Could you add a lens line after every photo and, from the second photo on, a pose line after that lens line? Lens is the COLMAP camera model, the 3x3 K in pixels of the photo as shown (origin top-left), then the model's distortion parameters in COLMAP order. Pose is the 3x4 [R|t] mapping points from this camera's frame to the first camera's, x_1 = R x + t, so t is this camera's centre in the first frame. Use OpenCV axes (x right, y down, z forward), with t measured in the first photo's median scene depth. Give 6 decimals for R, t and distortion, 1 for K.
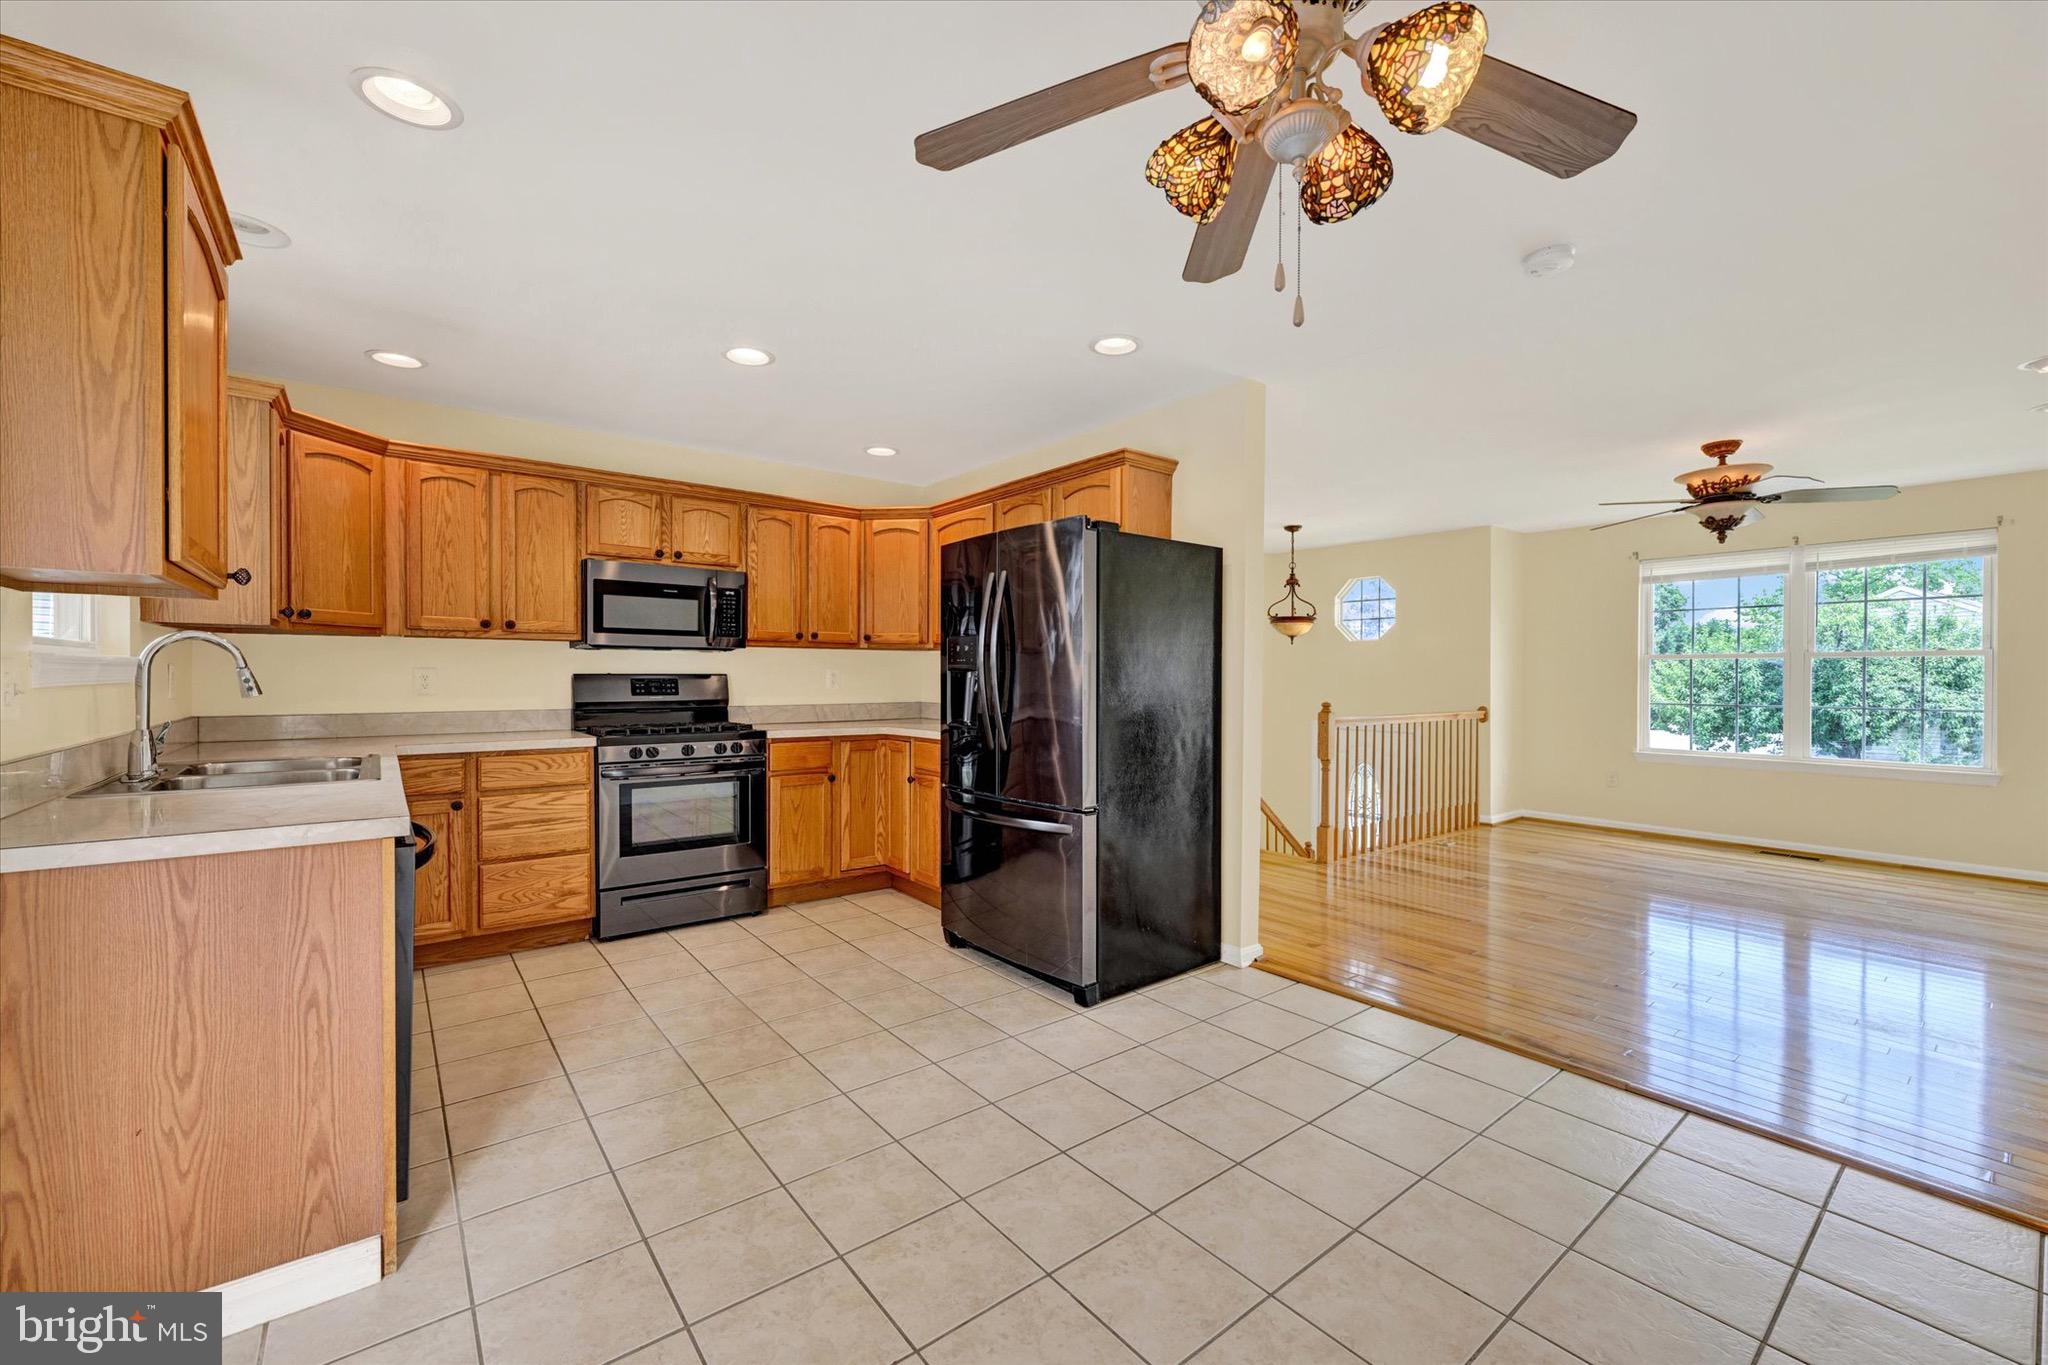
lens RADIAL K [[826.9, 0, 1015.9], [0, 826.9, 674.7], [0, 0, 1]] dist [0.002120, 0.000004]
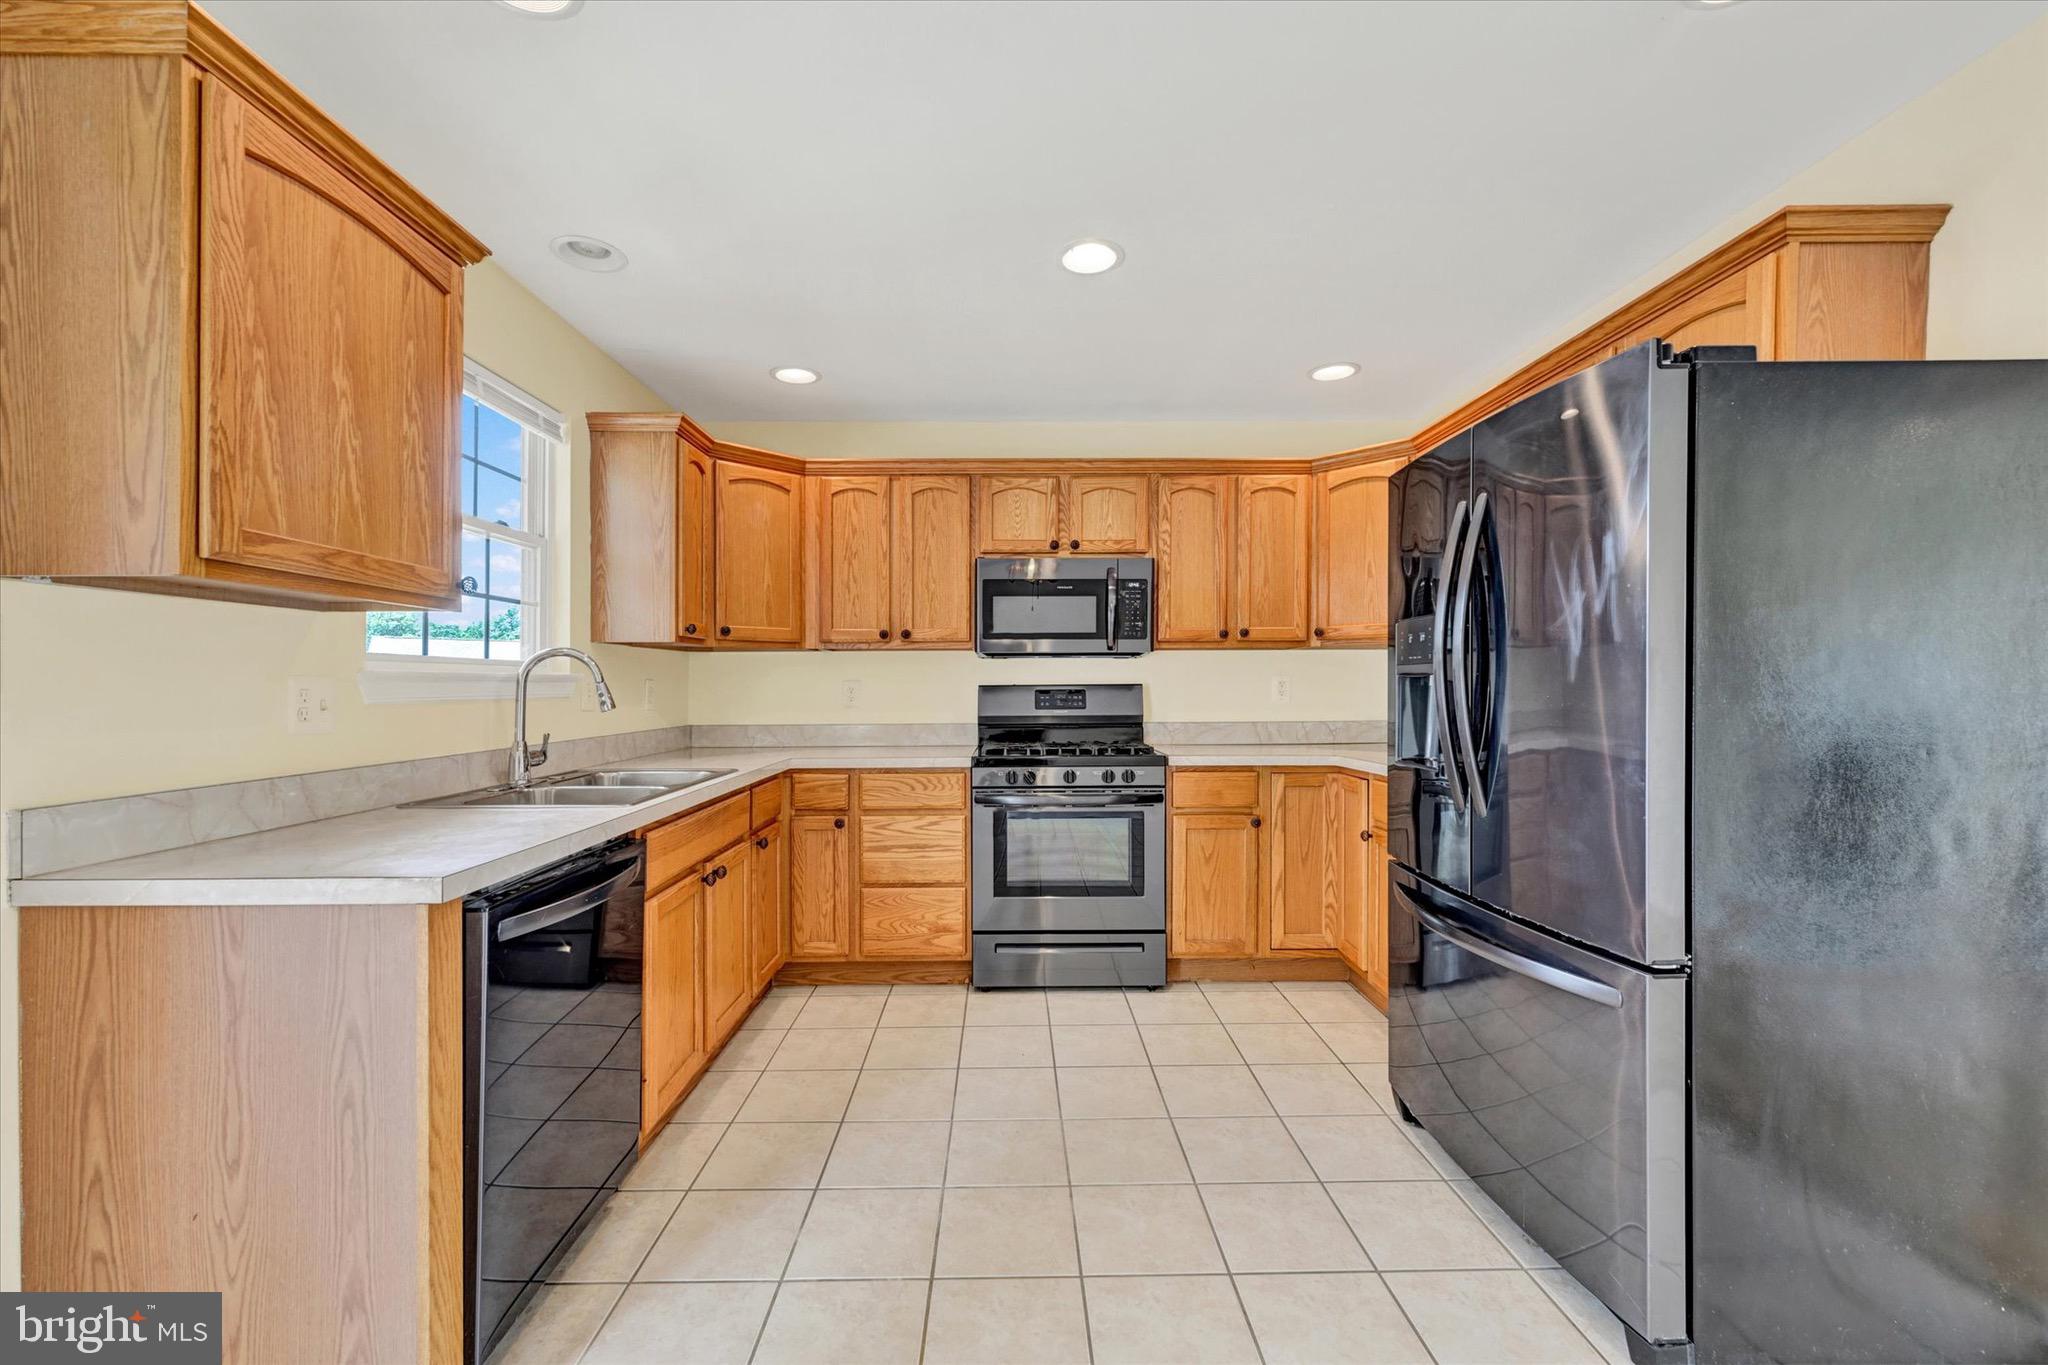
lens RADIAL K [[822.0, 0, 1019.7], [0, 822.0, 686.6], [0, 0, 1]] dist [-0.001373, -0.000311]
pose [[0.798171, -0.008286, -0.602374, 0.063660], [0.010325, 0.999947, -0.000074, 0.001236], [0.602342, -0.006161, 0.798214, 0.335117]]
